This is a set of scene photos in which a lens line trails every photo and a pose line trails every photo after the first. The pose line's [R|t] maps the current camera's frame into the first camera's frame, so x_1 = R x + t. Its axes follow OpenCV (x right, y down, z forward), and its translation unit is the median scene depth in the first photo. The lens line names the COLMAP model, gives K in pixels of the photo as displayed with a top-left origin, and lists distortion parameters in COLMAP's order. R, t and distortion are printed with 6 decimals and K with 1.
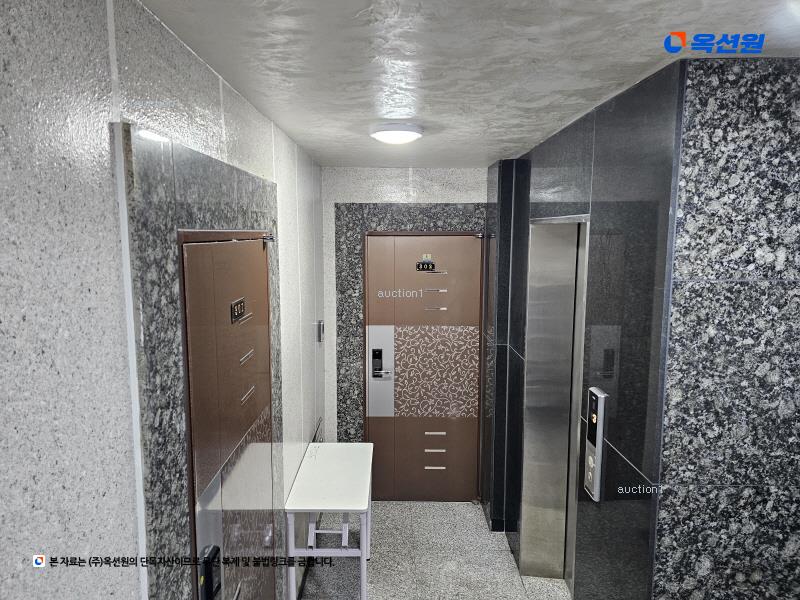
lens RADIAL K [[536.1, 0, 400.0], [0, 536.1, 300.0], [0, 0, 1]] dist [0.078252, -0.078107]
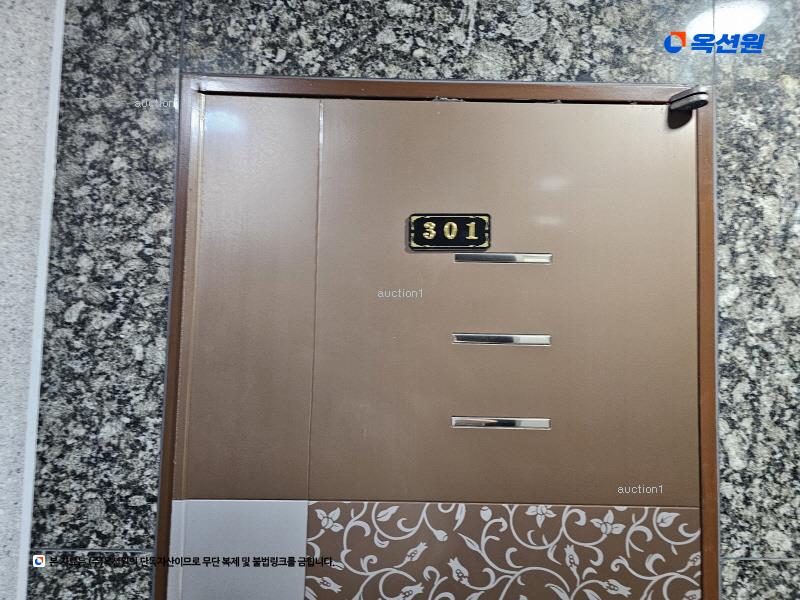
lens RADIAL K [[536.1, 0, 400.0], [0, 536.1, 300.0], [0, 0, 1]] dist [0.078252, -0.078107]
pose [[-0.001722, -0.045774, -0.998950, 0.370049], [-0.144868, 0.988425, -0.045042, 0.195300], [0.989450, 0.144638, -0.008333, 1.657998]]
